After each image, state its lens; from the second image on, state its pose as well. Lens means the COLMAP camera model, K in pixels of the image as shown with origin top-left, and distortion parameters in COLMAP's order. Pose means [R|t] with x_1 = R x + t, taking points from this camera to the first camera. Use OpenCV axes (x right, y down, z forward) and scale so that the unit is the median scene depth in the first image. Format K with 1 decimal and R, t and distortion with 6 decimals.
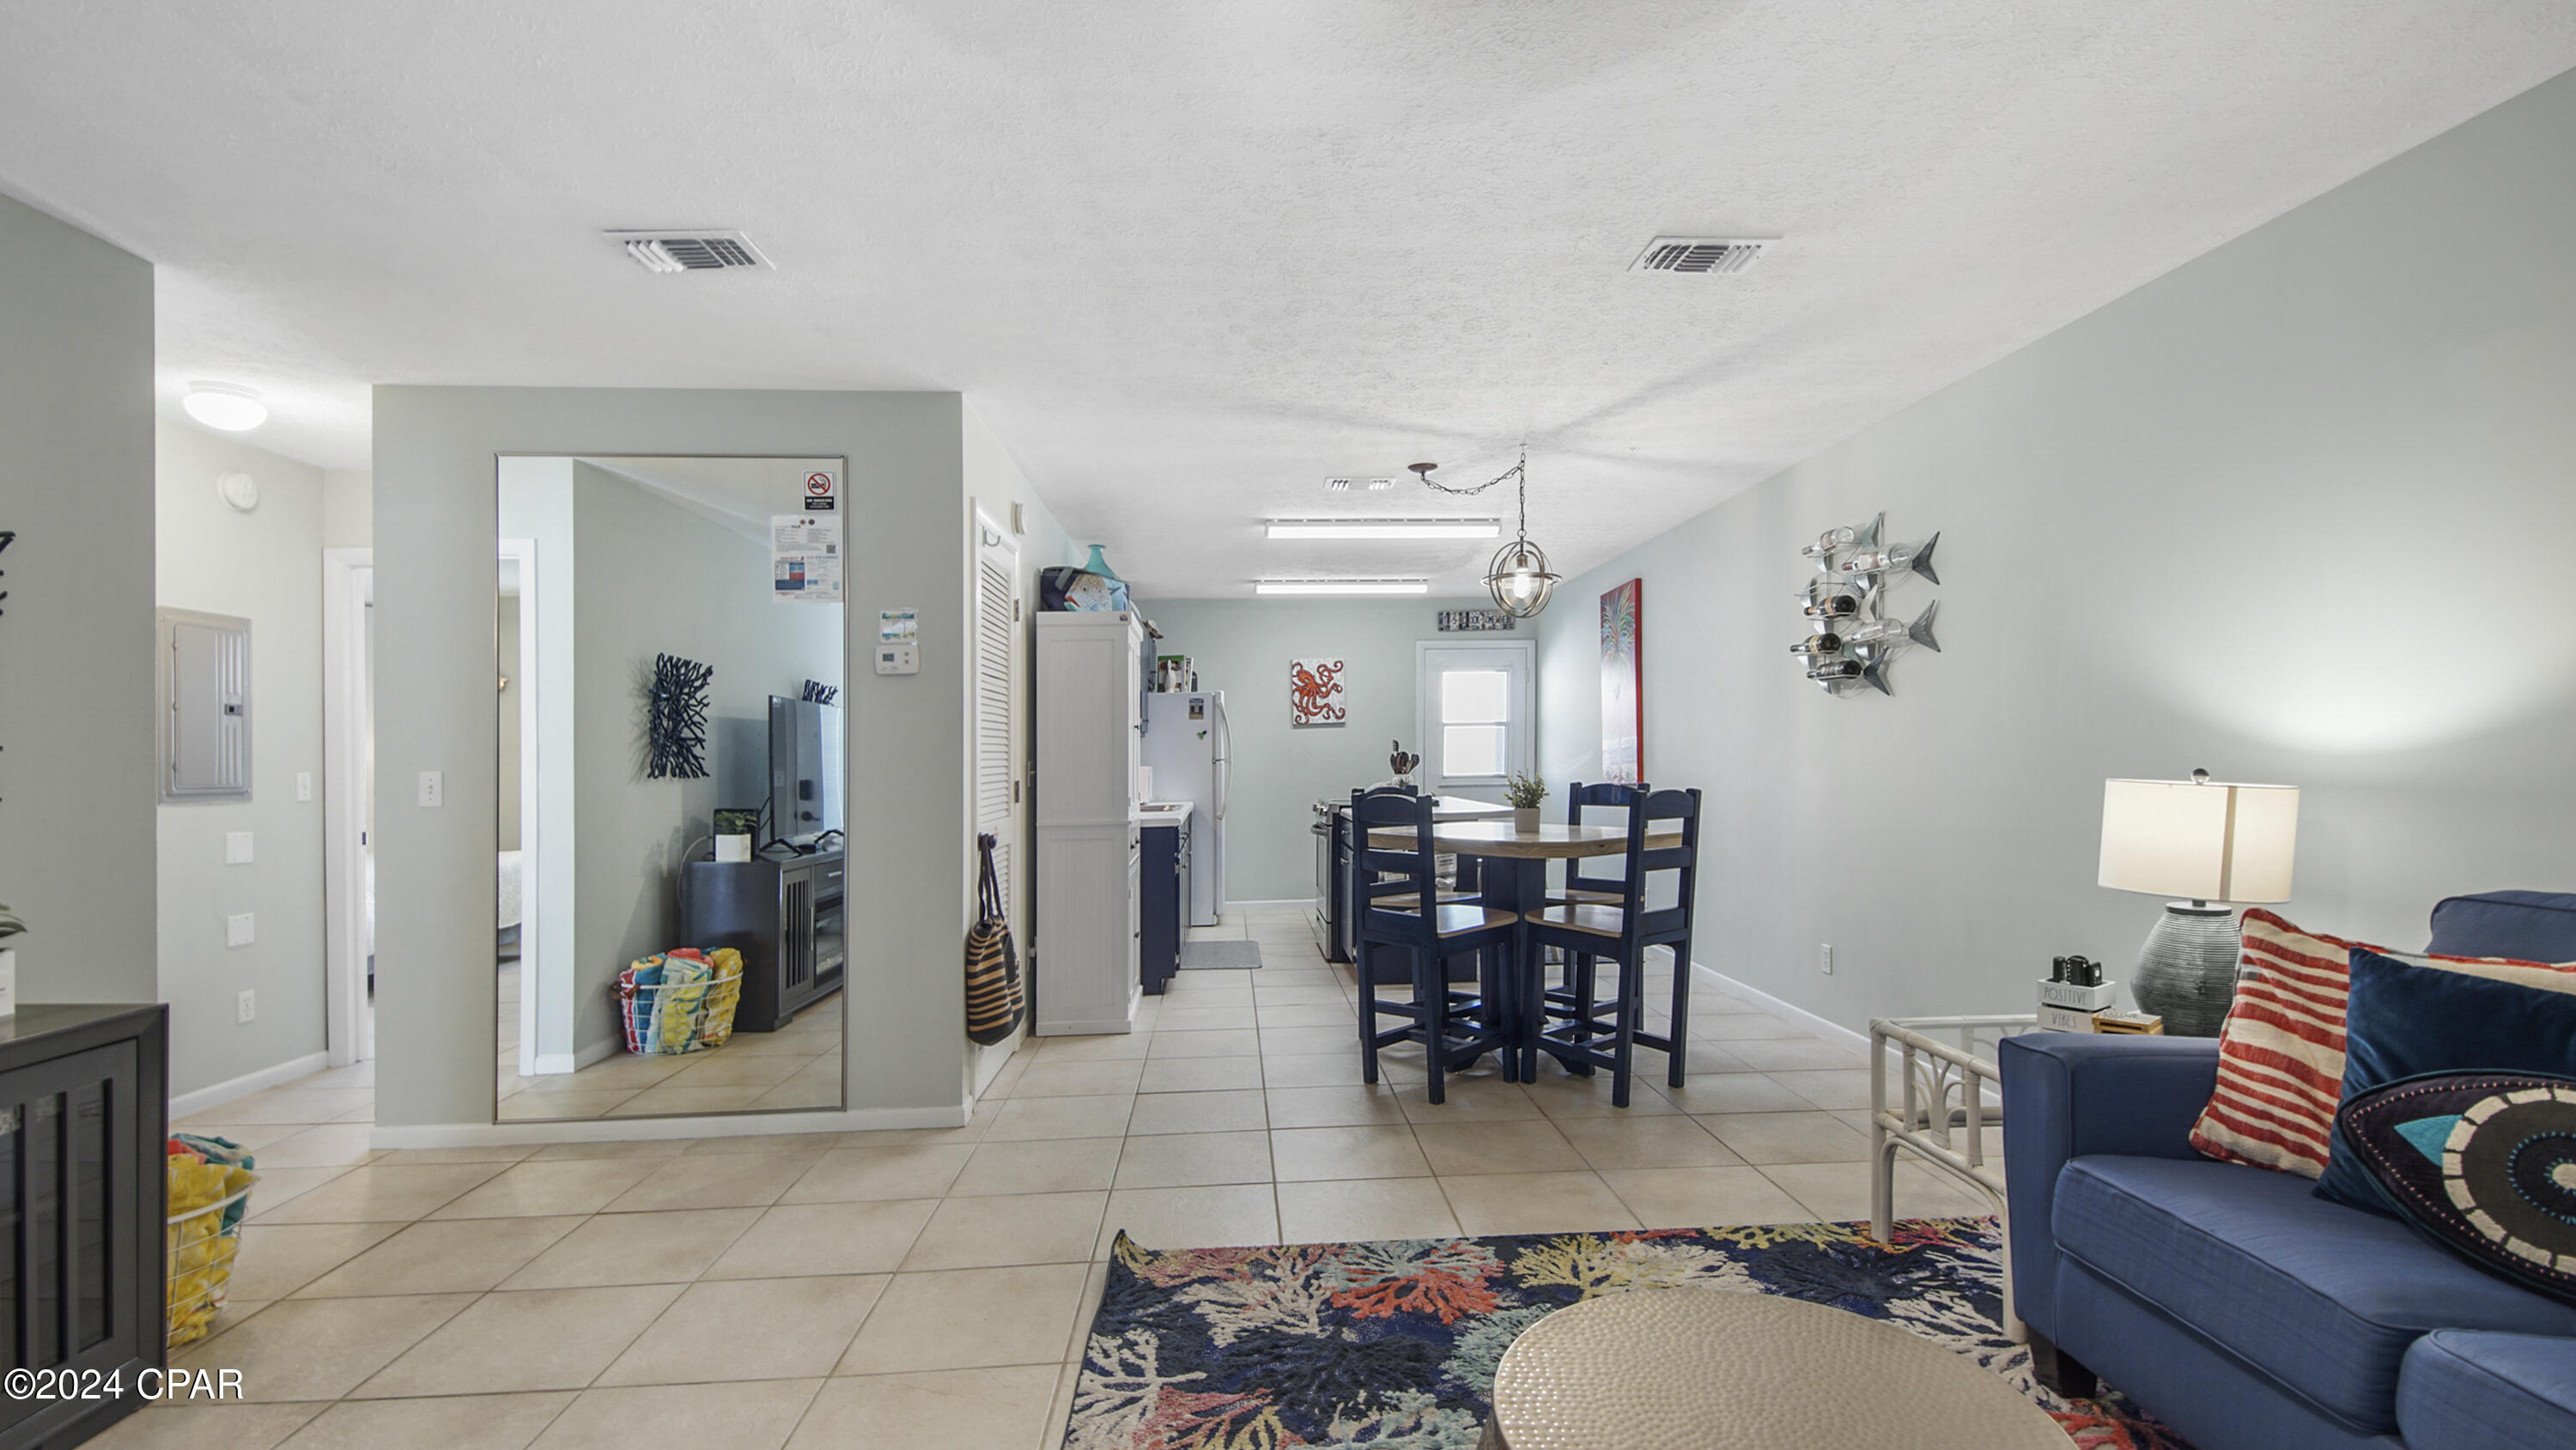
lens RADIAL K [[1140.6, 0, 1287.0], [0, 1140.6, 726.7], [0, 0, 1]] dist [-0.000101, 0.000009]
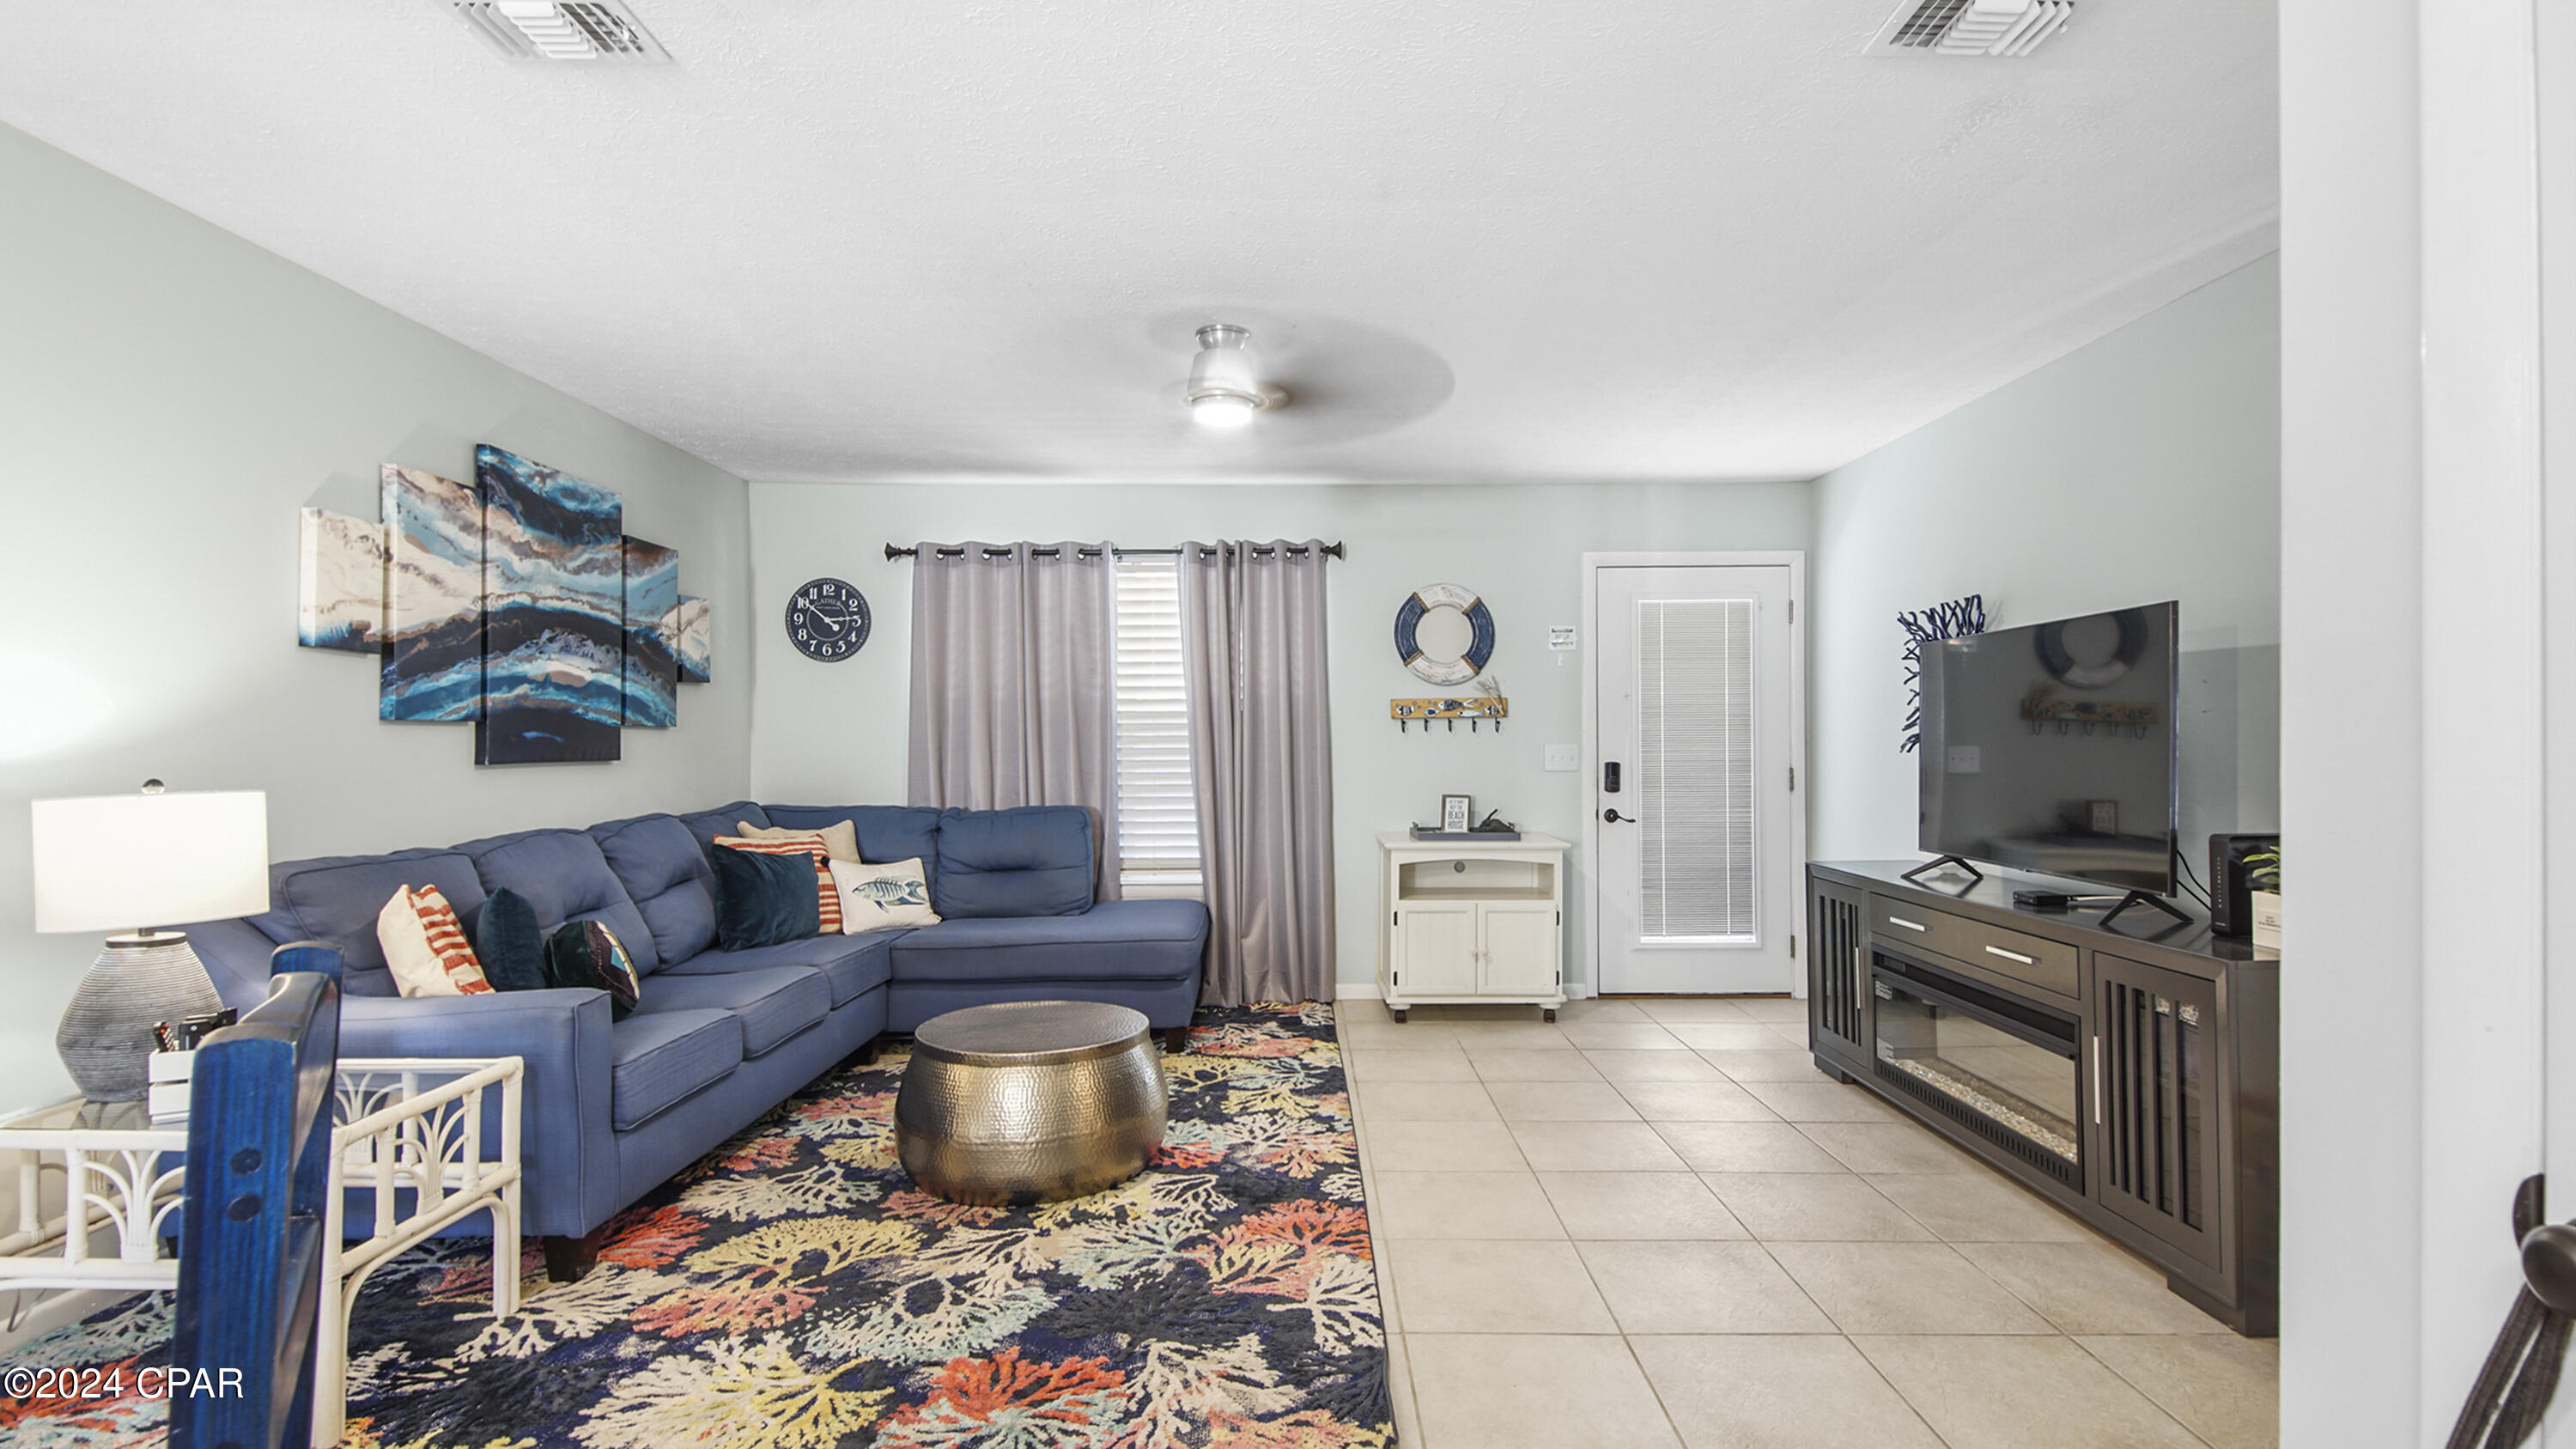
lens RADIAL K [[1199.2, 0, 1293.4], [0, 1199.2, 724.3], [0, 0, 1]] dist [0.000214, -0.000019]
pose [[-0.998704, 0.012183, 0.049425, -0.077777], [0.010185, 0.999129, -0.040472, 0.022681], [-0.049875, -0.039916, -0.997958, 1.055944]]
